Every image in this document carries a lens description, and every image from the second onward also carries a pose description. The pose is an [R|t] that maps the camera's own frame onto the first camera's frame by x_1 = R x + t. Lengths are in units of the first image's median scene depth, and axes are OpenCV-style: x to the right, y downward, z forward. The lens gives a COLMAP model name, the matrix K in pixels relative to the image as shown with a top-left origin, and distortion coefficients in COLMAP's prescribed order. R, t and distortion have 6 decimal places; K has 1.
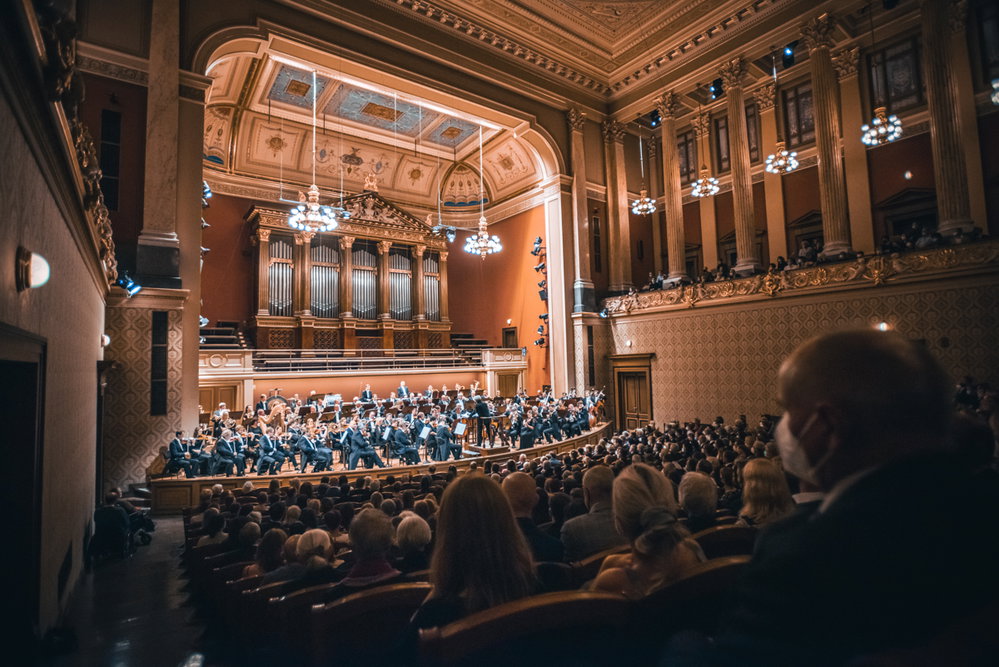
lens RADIAL K [[490.8, 0, 498.5], [0, 490.8, 333.5], [0, 0, 1]] dist [-0.018082, -0.000297]
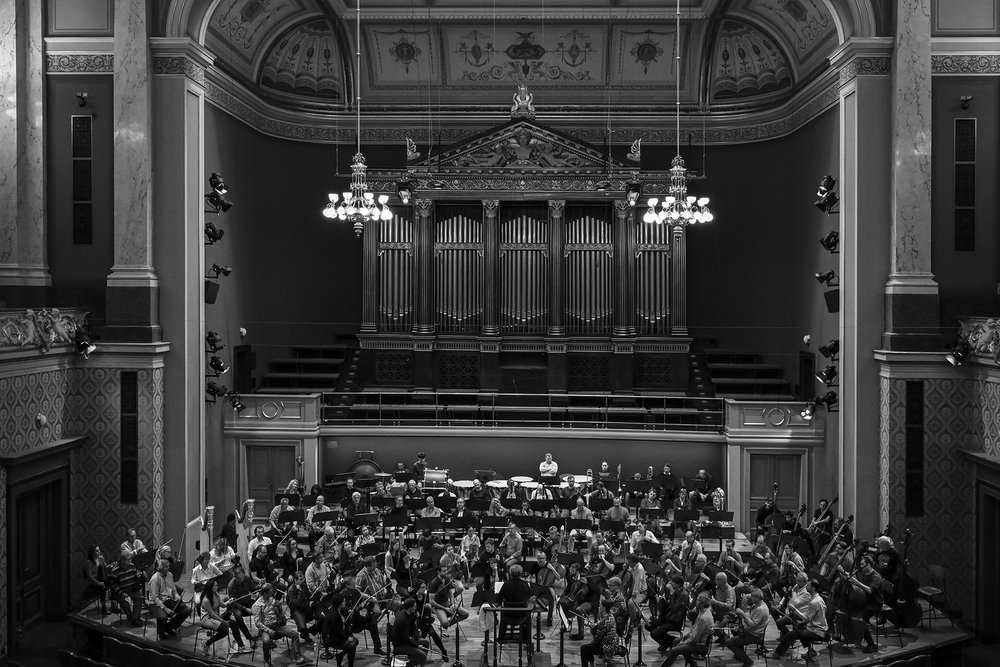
lens RADIAL K [[896.8, 0, 501.0], [0, 896.8, 326.9], [0, 0, 1]] dist [0.005599, 0.005149]
pose [[0.789653, 0.044675, -0.611925, 0.392742], [0.010176, 0.996255, 0.085866, -0.140490], [0.613469, -0.074032, 0.786241, 0.142001]]
